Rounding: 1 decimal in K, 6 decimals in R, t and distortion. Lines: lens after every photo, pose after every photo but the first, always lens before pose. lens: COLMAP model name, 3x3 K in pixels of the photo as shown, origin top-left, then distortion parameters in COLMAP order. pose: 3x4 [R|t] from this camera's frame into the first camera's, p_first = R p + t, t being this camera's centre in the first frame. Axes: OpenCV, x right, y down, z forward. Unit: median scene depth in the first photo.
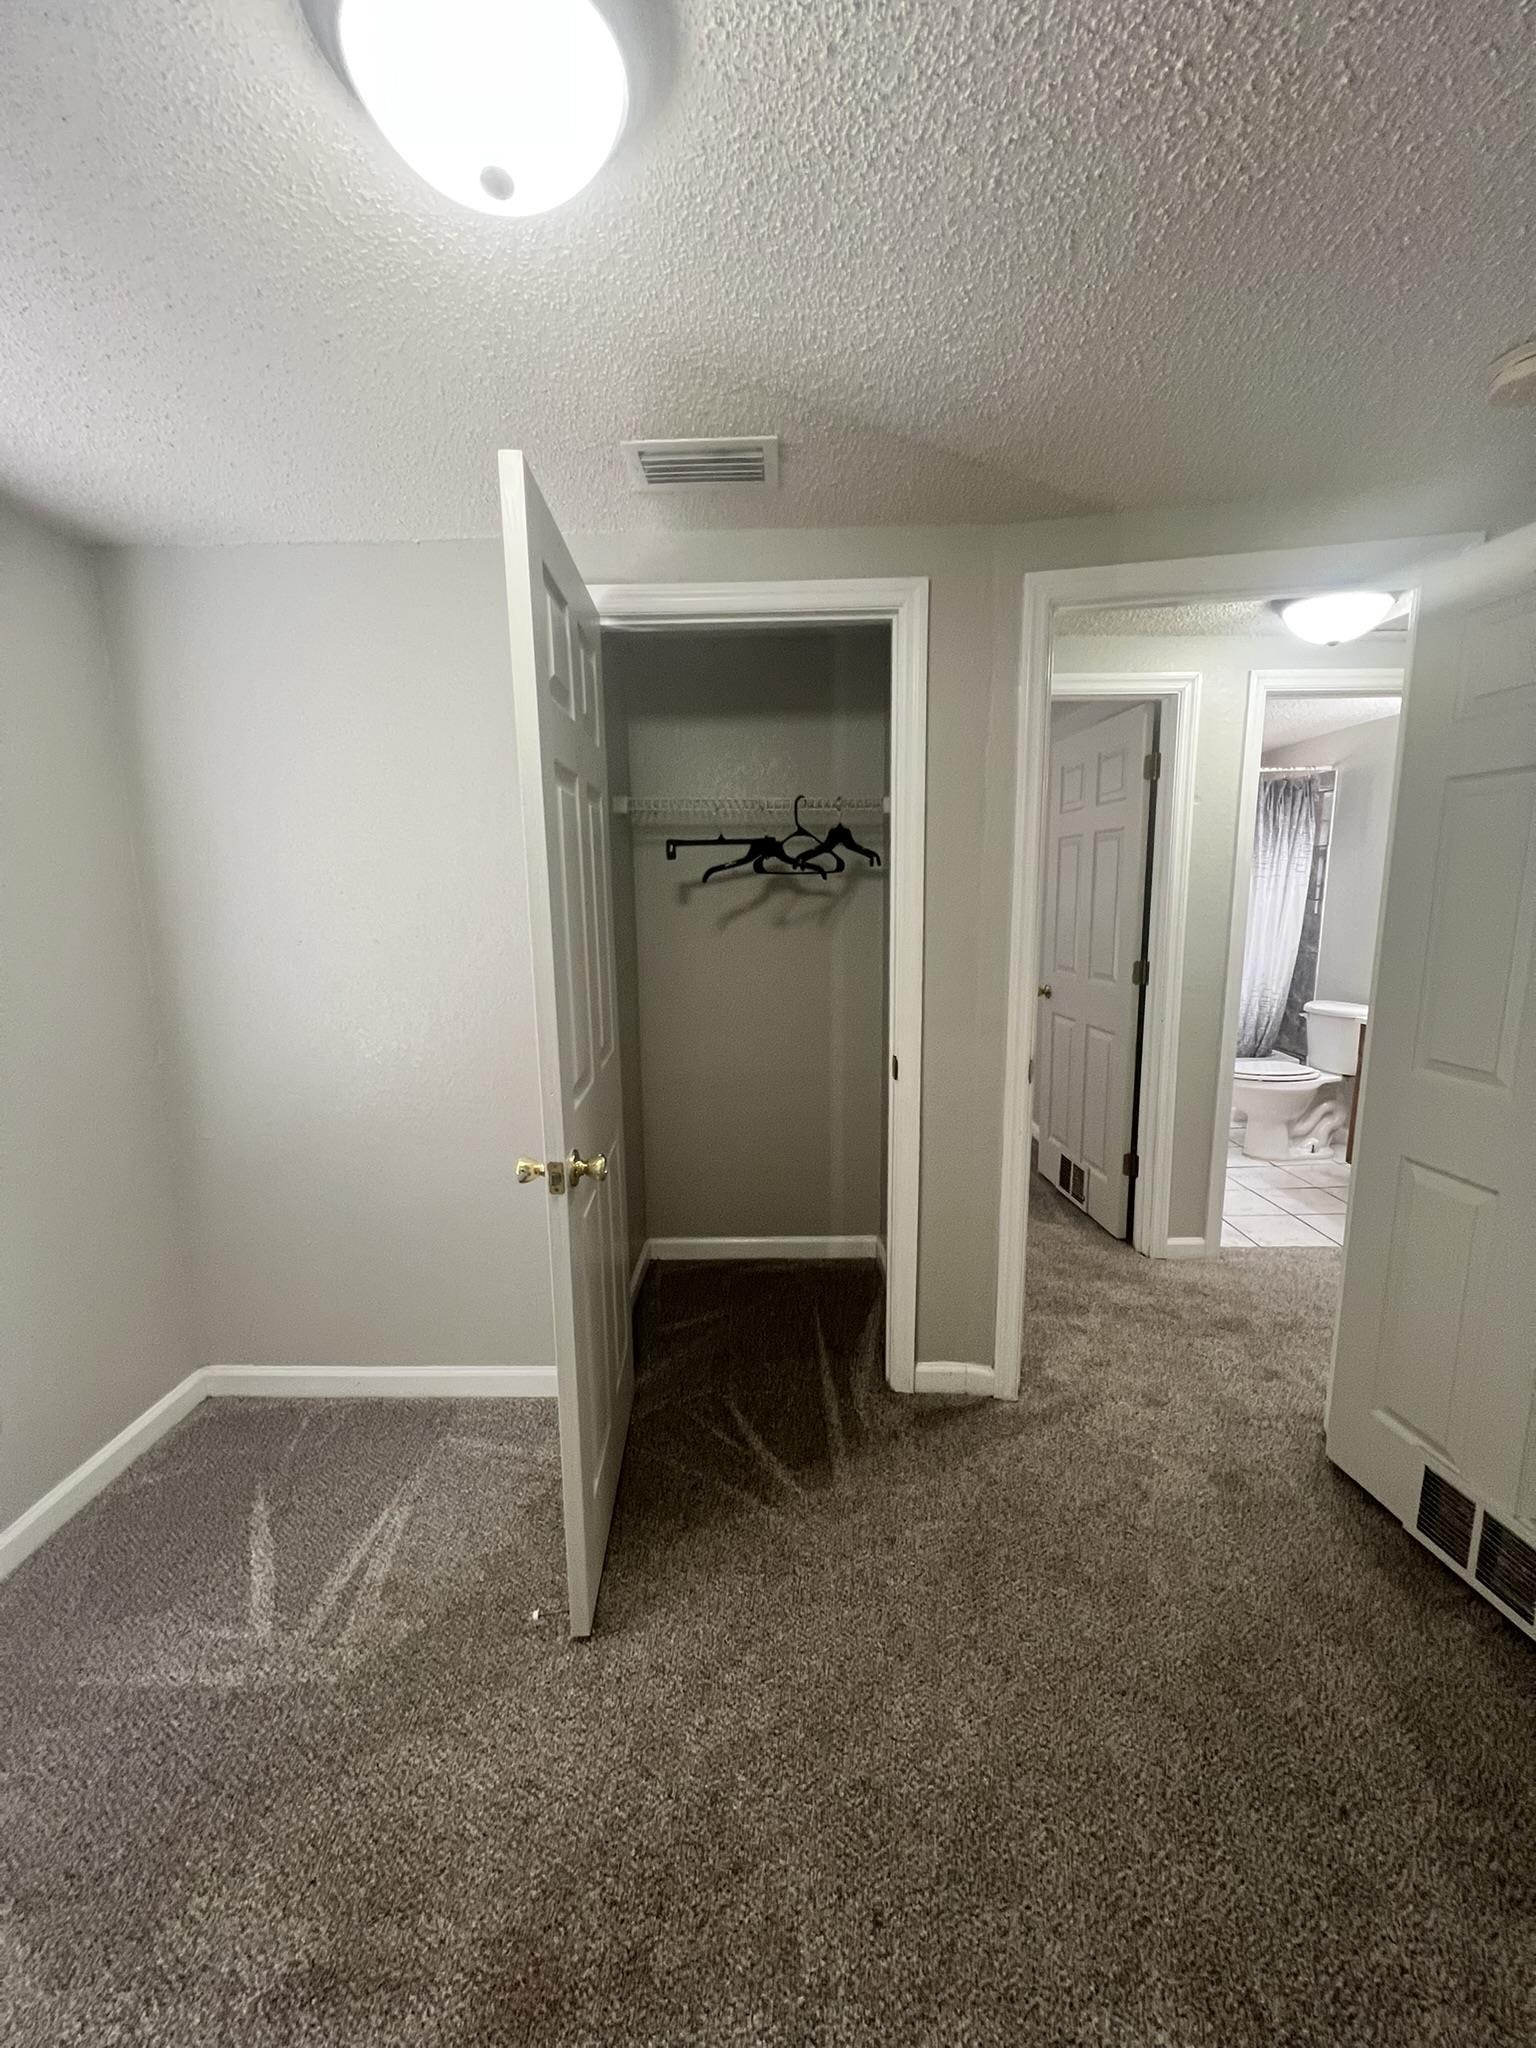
lens RADIAL K [[822.2, 0, 763.4], [0, 822.2, 1023.5], [0, 0, 1]] dist [0.000509, 0.000044]
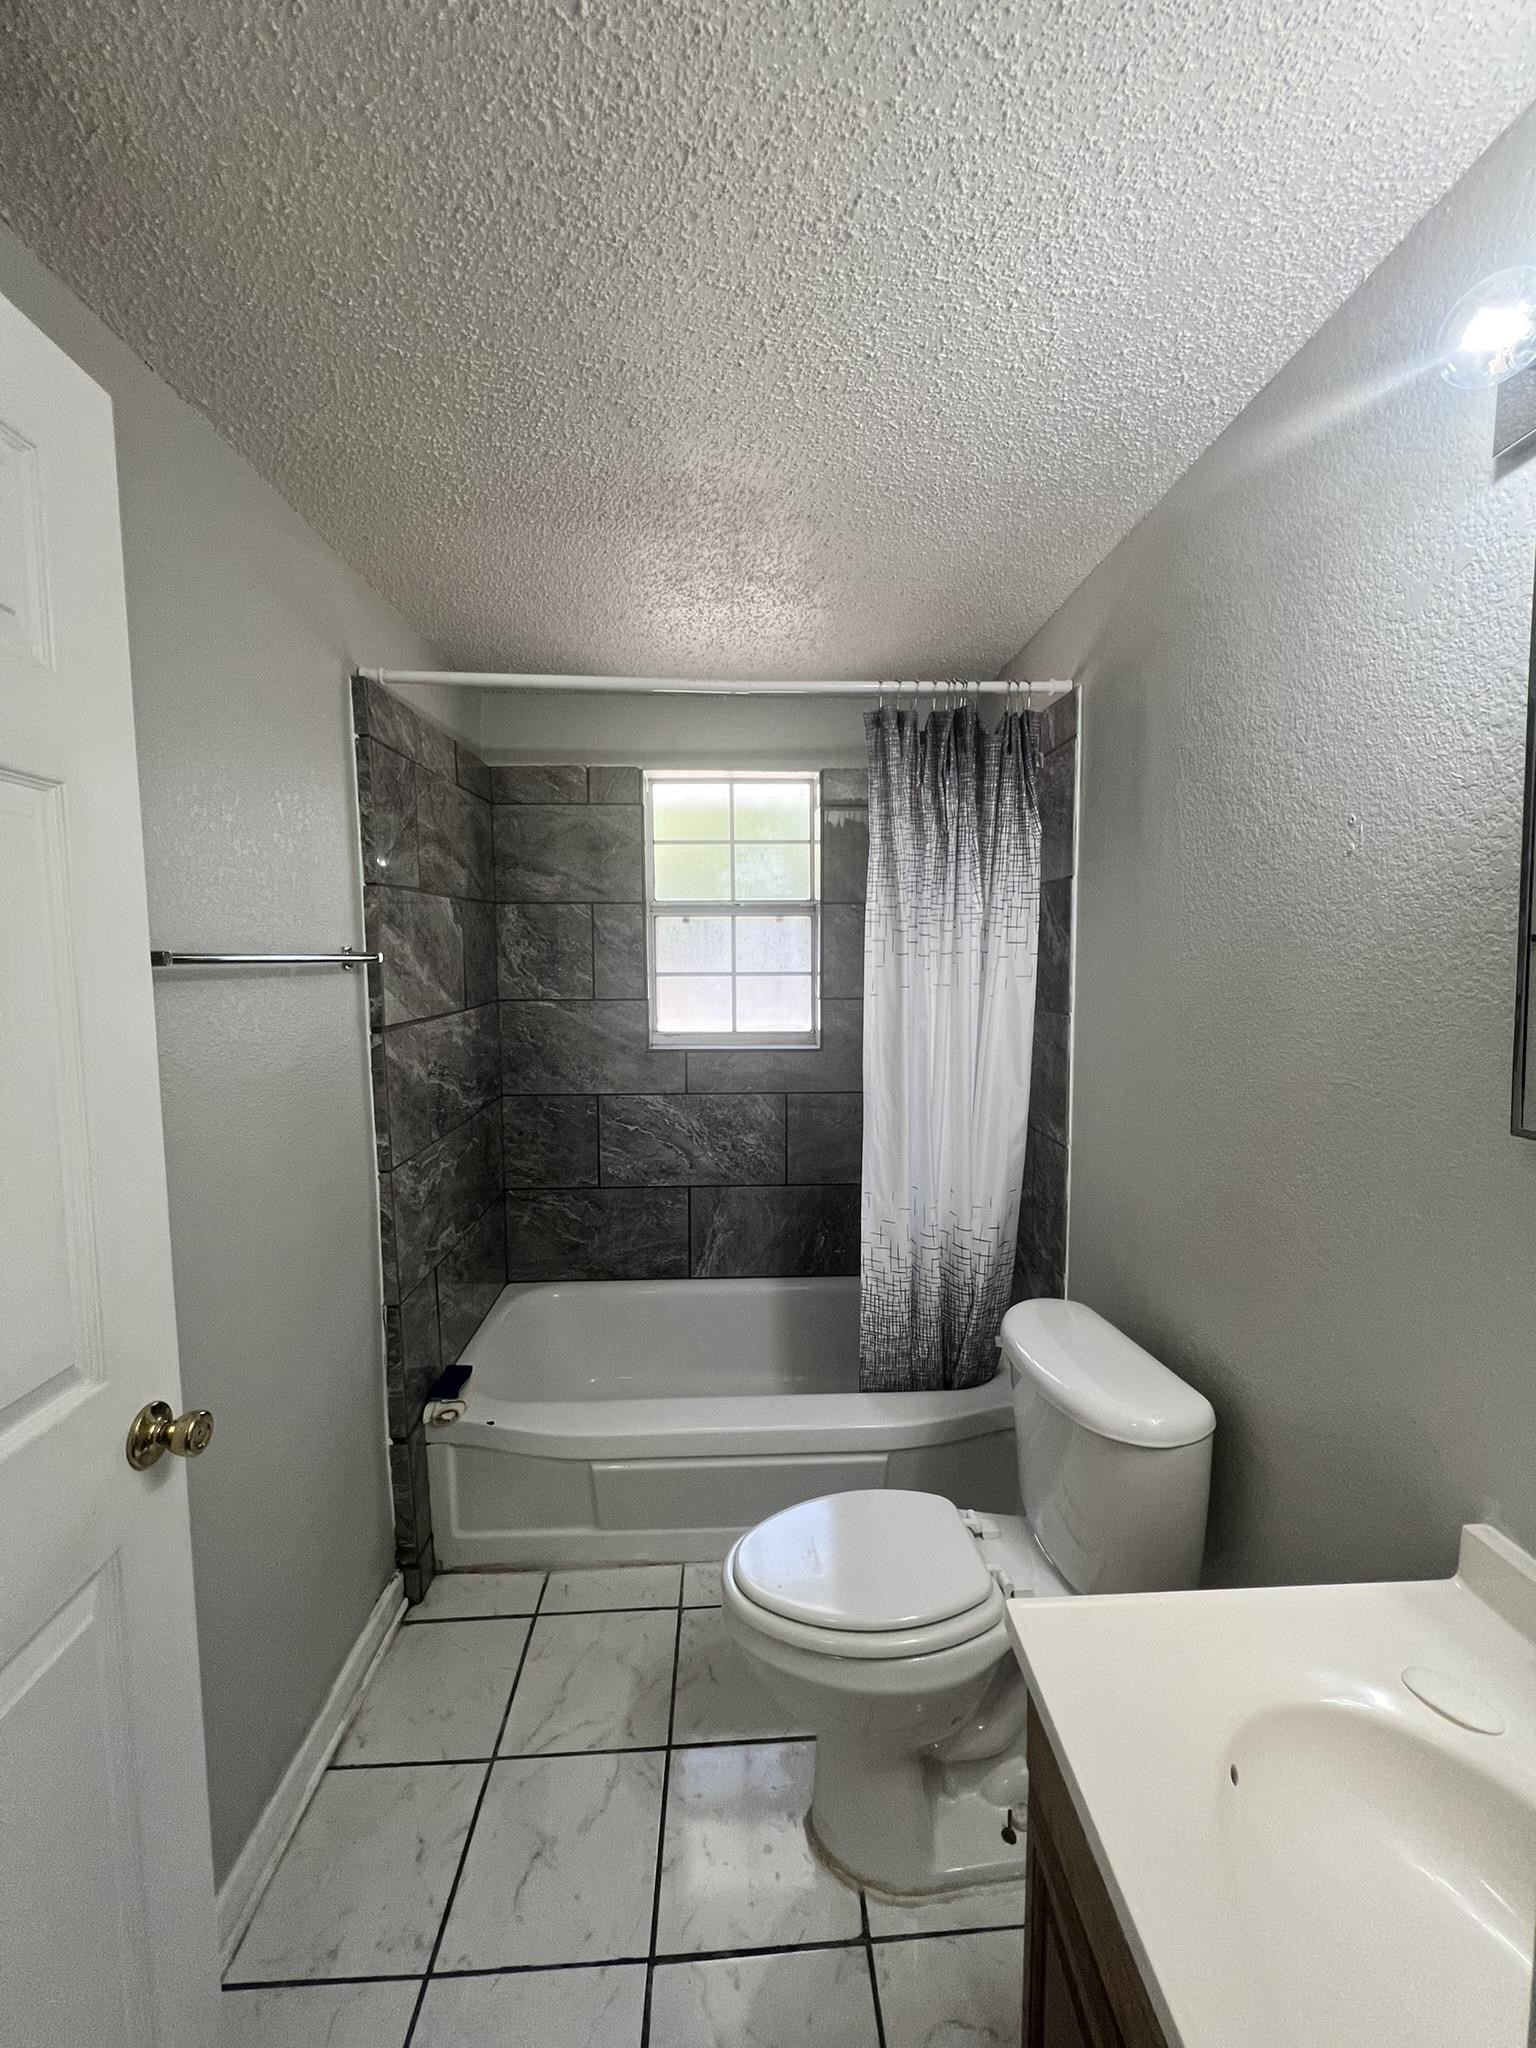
lens RADIAL K [[826.5, 0, 772.4], [0, 826.5, 1020.0], [0, 0, 1]] dist [-0.000176, -0.000010]
pose [[0.996360, -0.005121, 0.085092, 0.502864], [0.011628, 0.997029, -0.076151, -0.118407], [-0.084450, 0.076863, 0.993459, 0.616131]]
